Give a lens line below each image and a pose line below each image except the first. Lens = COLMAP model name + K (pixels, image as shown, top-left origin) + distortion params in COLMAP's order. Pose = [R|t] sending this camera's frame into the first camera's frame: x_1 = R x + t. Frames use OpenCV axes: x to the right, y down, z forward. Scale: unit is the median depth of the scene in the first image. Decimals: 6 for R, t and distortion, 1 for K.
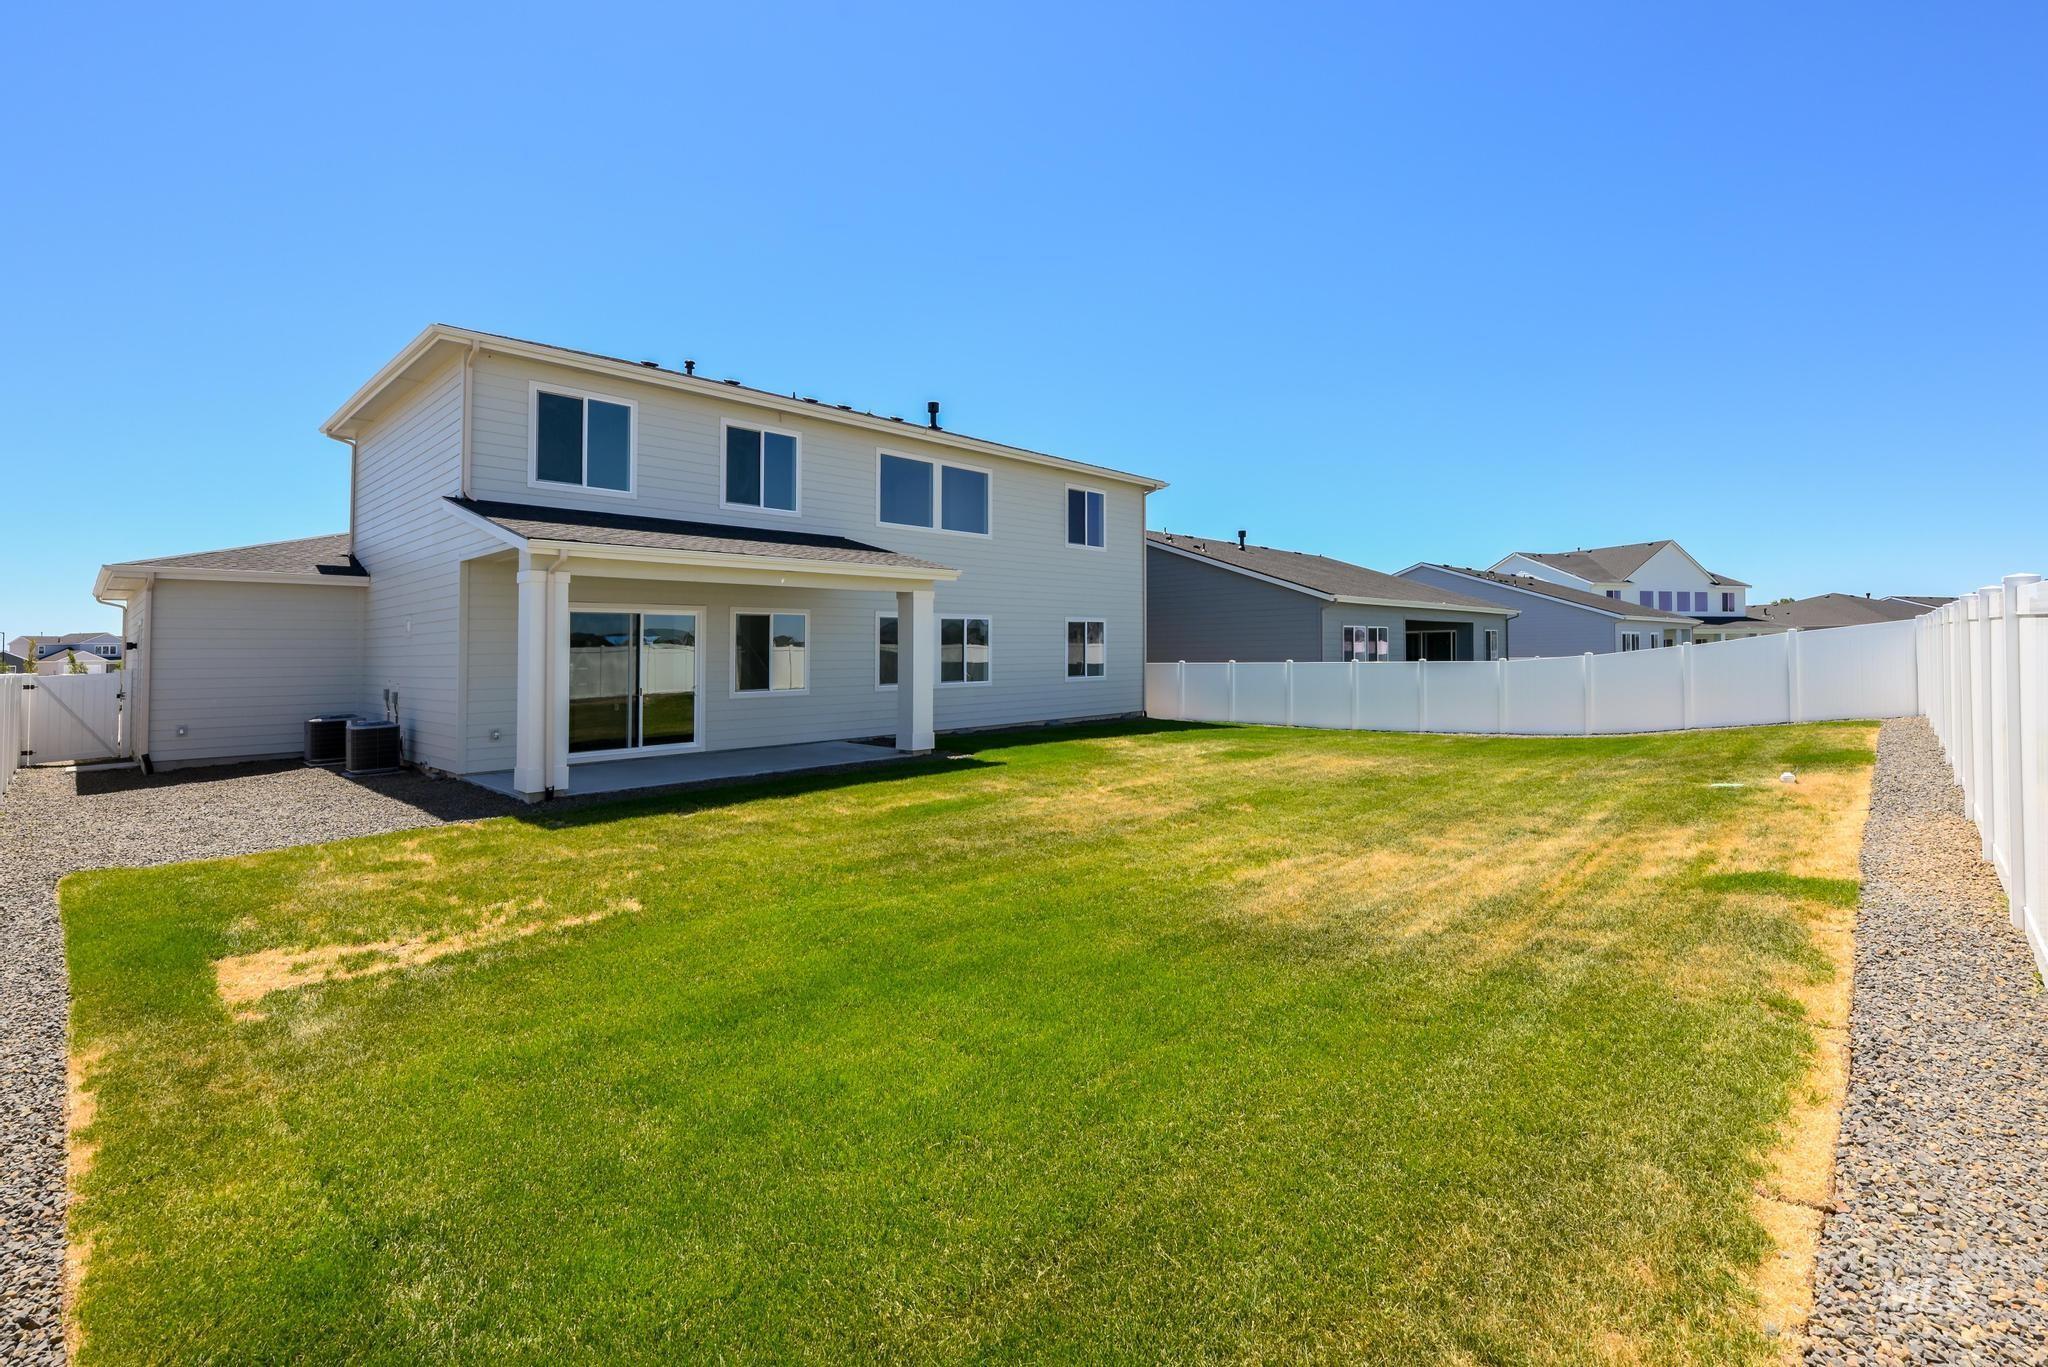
lens RADIAL K [[921.8, 0, 1024.9], [0, 921.8, 671.4], [0, 0, 1]] dist [0.002996, 0.000053]
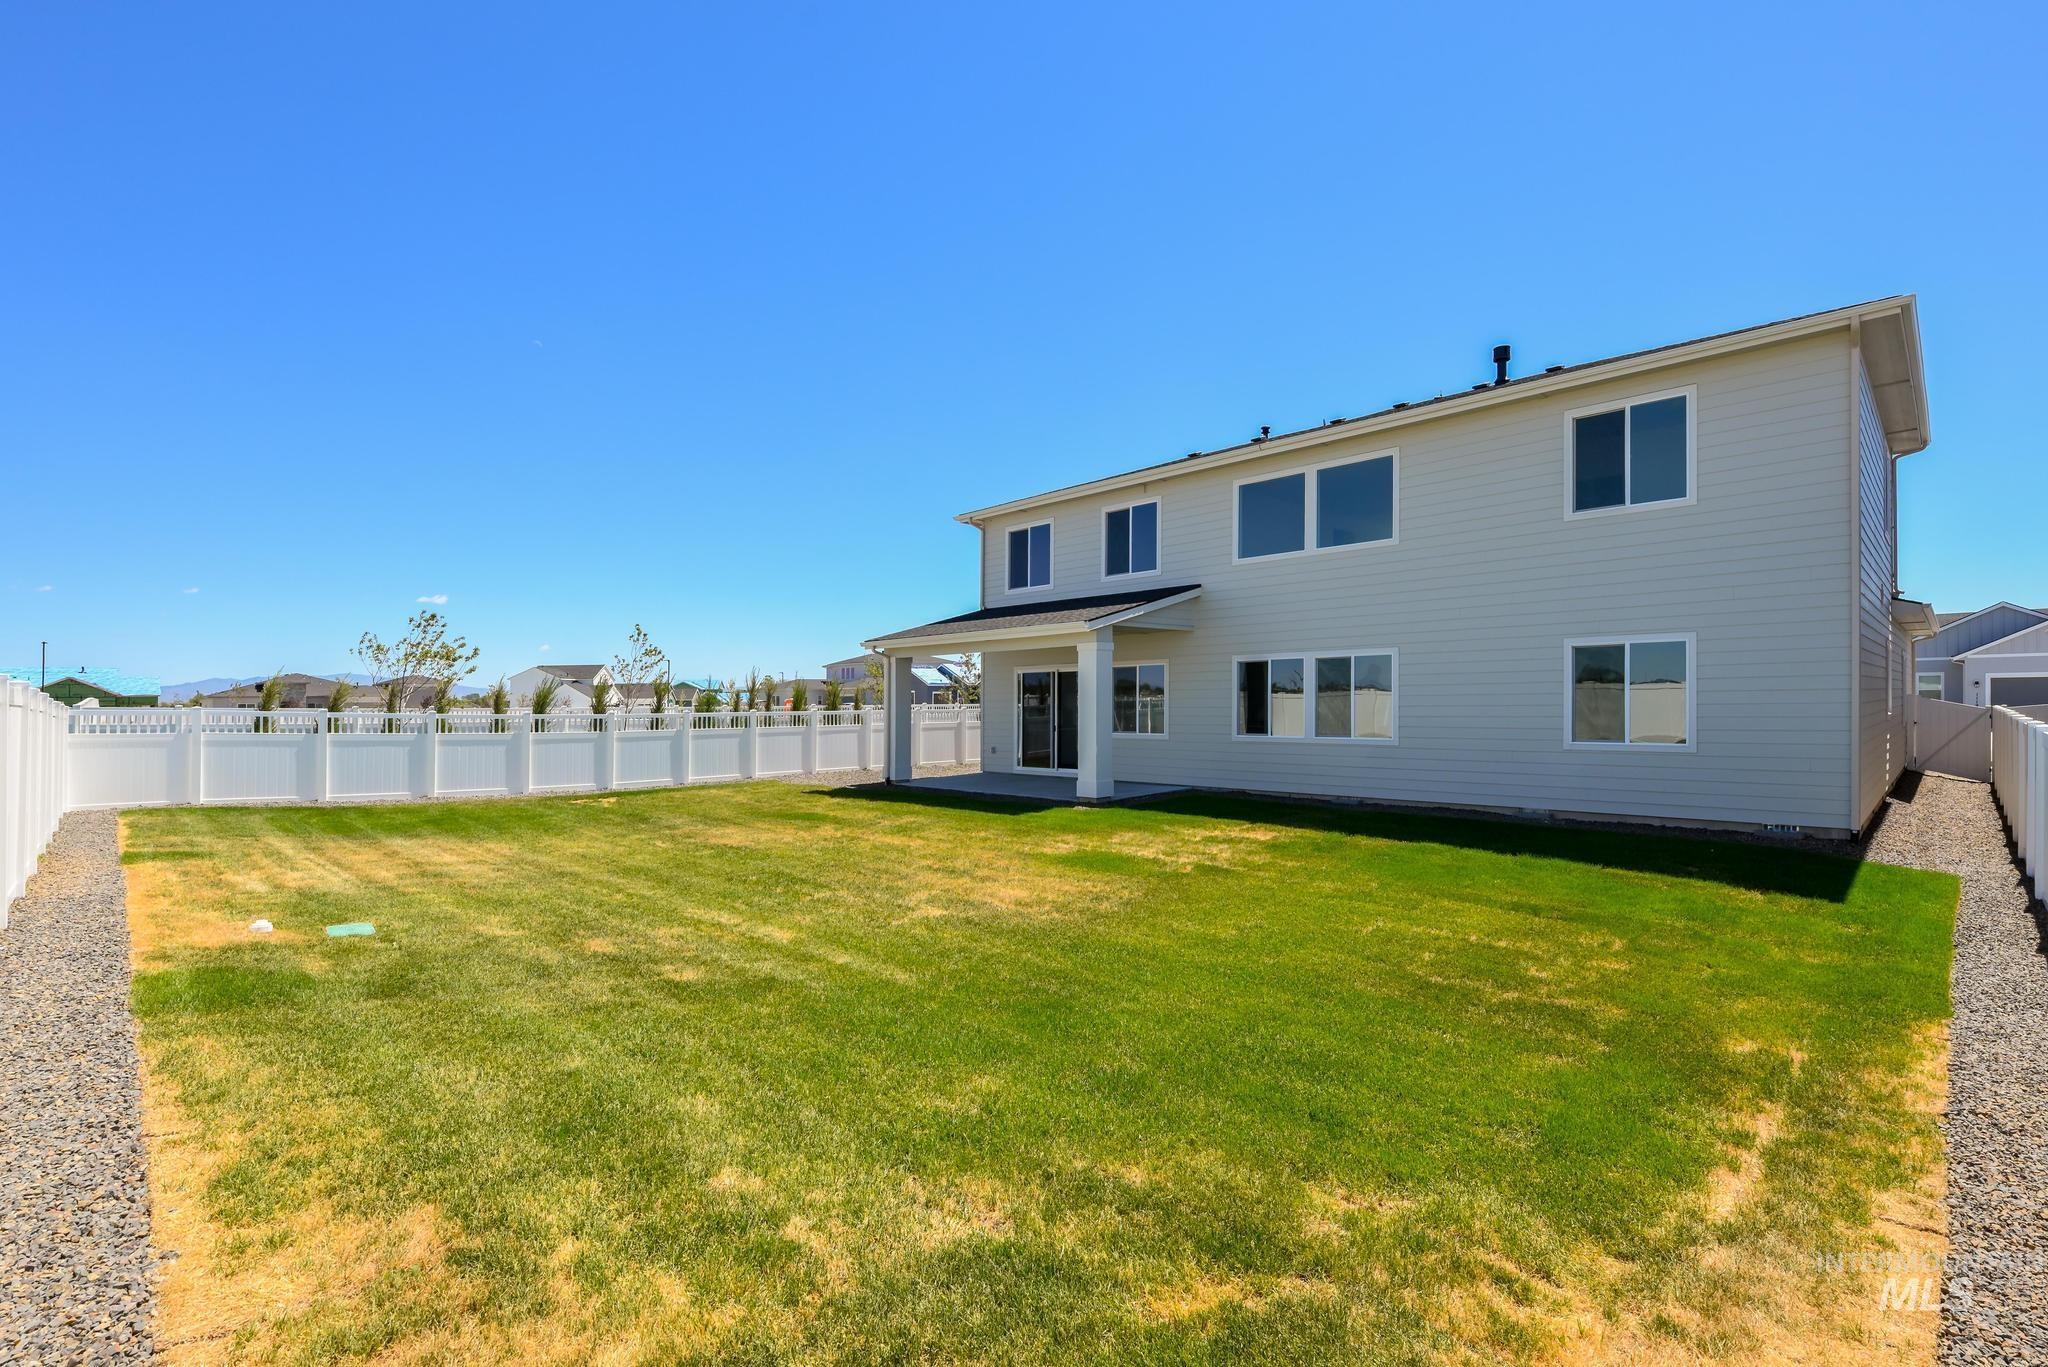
lens RADIAL K [[895.9, 0, 1027.0], [0, 895.9, 684.6], [0, 0, 1]] dist [-0.004323, -0.000218]
pose [[-0.035089, -0.003613, -0.999378, 0.709830], [-0.010496, 0.999940, -0.003247, -0.029767], [0.999329, 0.010376, -0.035125, 0.778274]]
